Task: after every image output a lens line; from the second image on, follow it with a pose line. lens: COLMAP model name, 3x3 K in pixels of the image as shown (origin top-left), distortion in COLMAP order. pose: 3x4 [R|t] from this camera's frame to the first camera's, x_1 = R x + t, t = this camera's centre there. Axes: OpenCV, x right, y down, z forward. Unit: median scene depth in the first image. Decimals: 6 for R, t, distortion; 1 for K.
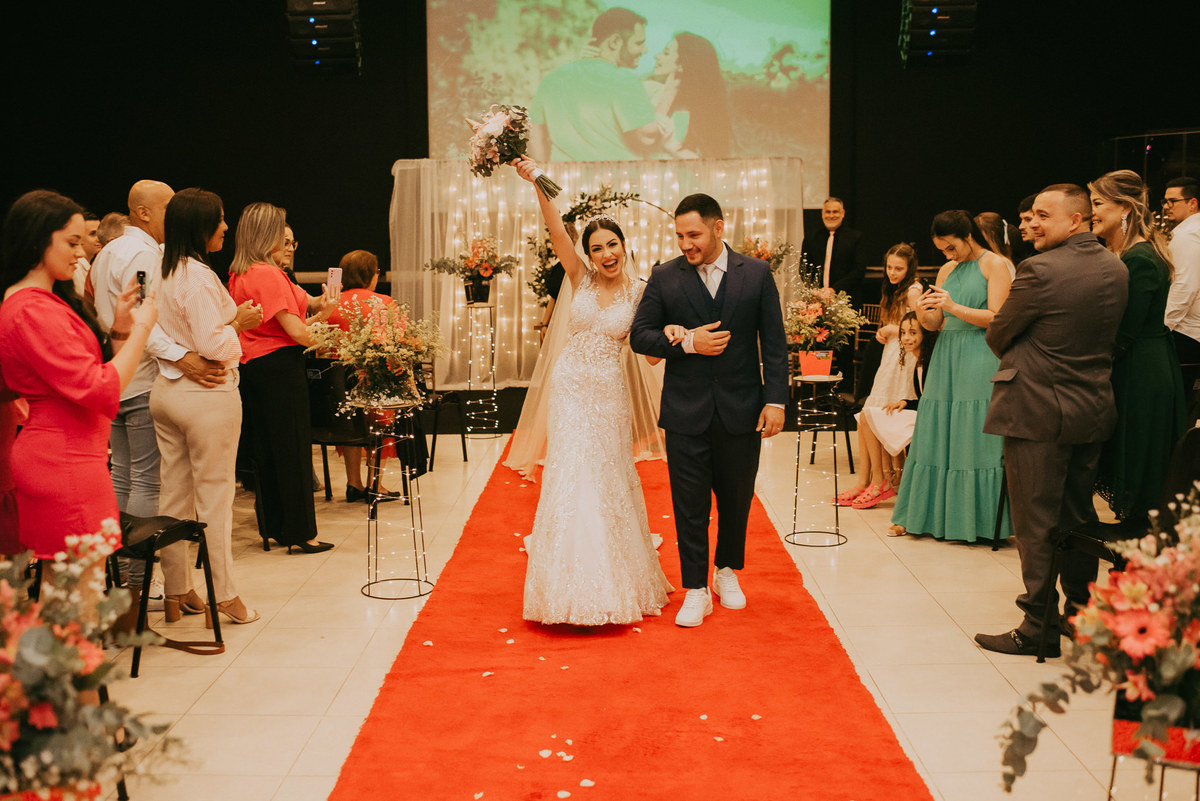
lens RADIAL K [[1175.2, 0, 600.0], [0, 1175.2, 400.5], [0, 0, 1]] dist [-0.081730, -0.004203]
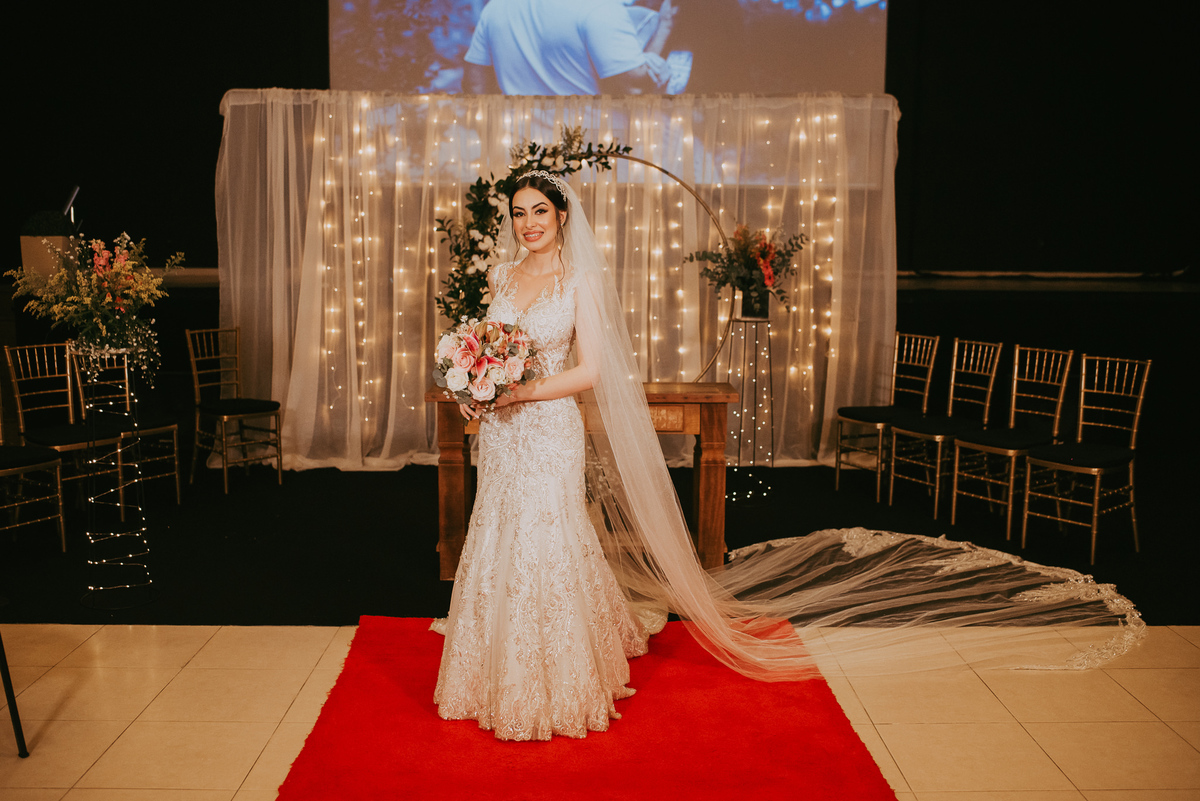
lens RADIAL K [[1200.4, 0, 600.0], [0, 1200.4, 400.5], [0, 0, 1]] dist [-0.084203, -0.006782]
pose [[0.999606, 0.011075, 0.025786, 0.003070], [-0.011213, 0.999924, 0.005194, -0.035597], [-0.025727, -0.005481, 0.999654, 0.269212]]
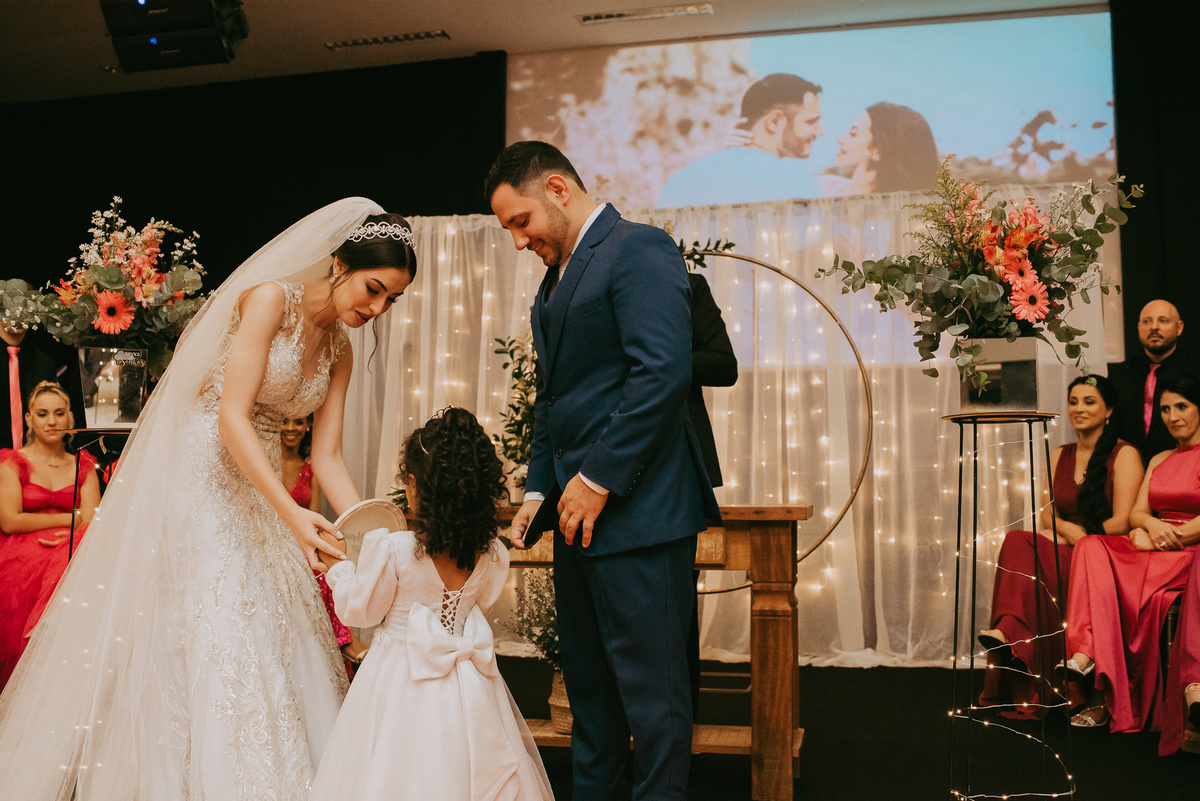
lens RADIAL K [[1177.7, 0, 600.0], [0, 1177.7, 400.5], [0, 0, 1]] dist [-0.065004, 0.015405]
pose [[0.979190, -0.010182, -0.202689, 0.049239], [-0.030514, 0.980000, -0.196644, -0.015250], [0.200638, 0.198736, 0.959296, 0.366167]]
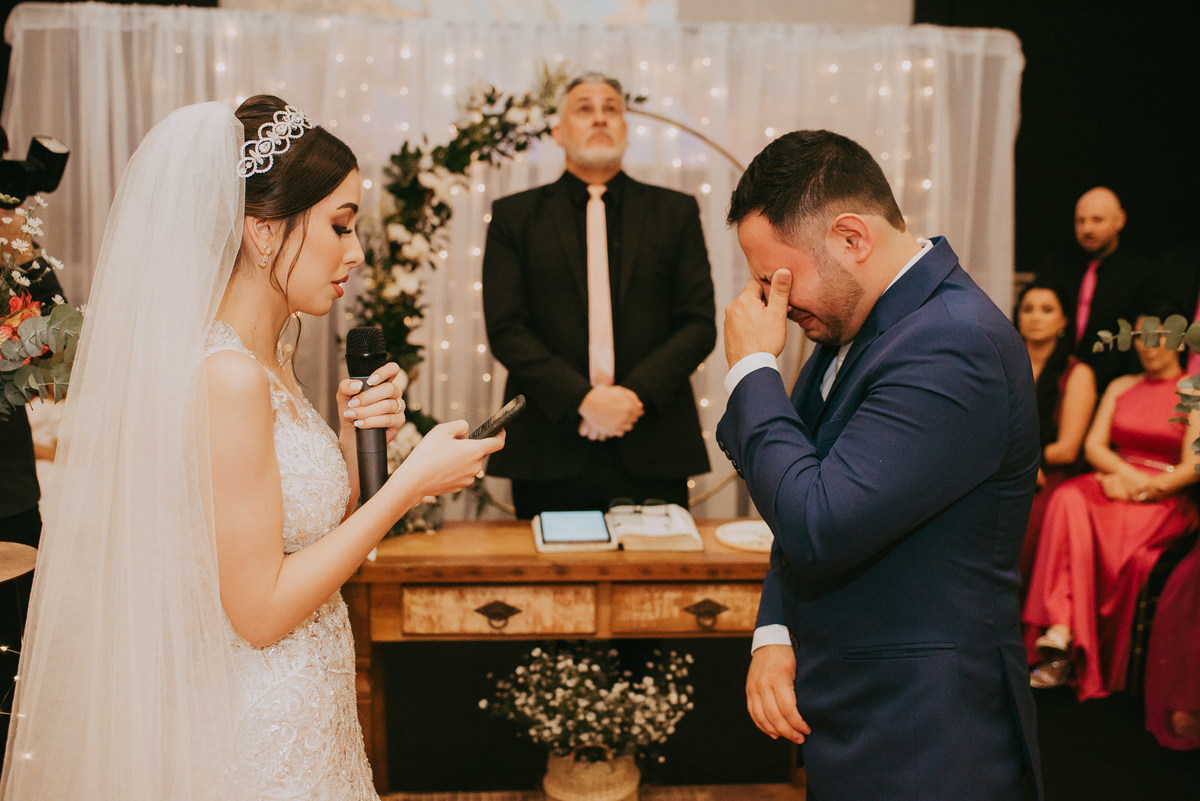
lens RADIAL K [[1177.7, 0, 600.0], [0, 1177.7, 400.5], [0, 0, 1]] dist [-0.065004, 0.015405]
pose [[0.996372, 0.011800, 0.084287, -0.006934], [-0.013229, 0.999778, 0.016413, -0.057479], [-0.084075, -0.017469, 0.996306, 0.418226]]
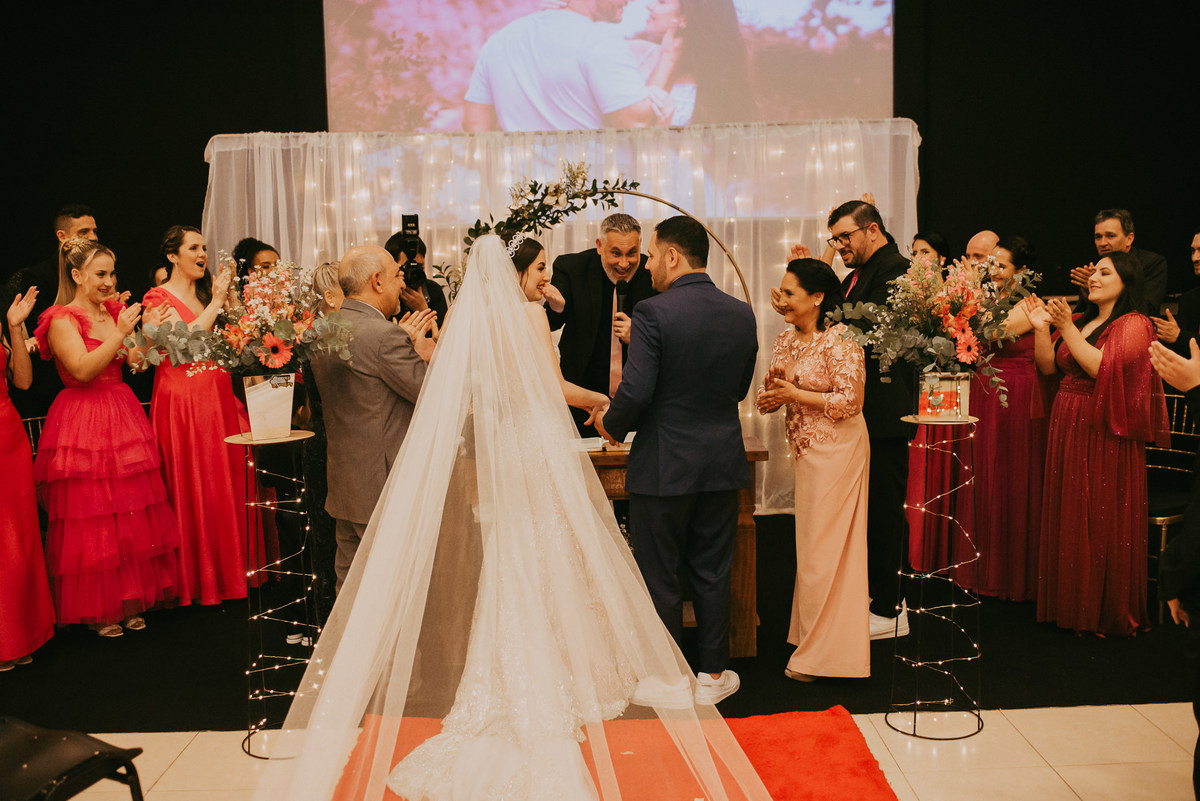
lens RADIAL K [[1175.2, 0, 600.0], [0, 1175.2, 400.5], [0, 0, 1]] dist [-0.081730, -0.004203]
pose [[0.999704, -0.018059, 0.016302, 0.003462], [0.018392, 0.999620, -0.020519, -0.042388], [-0.015925, 0.020813, 0.999657, 0.301730]]
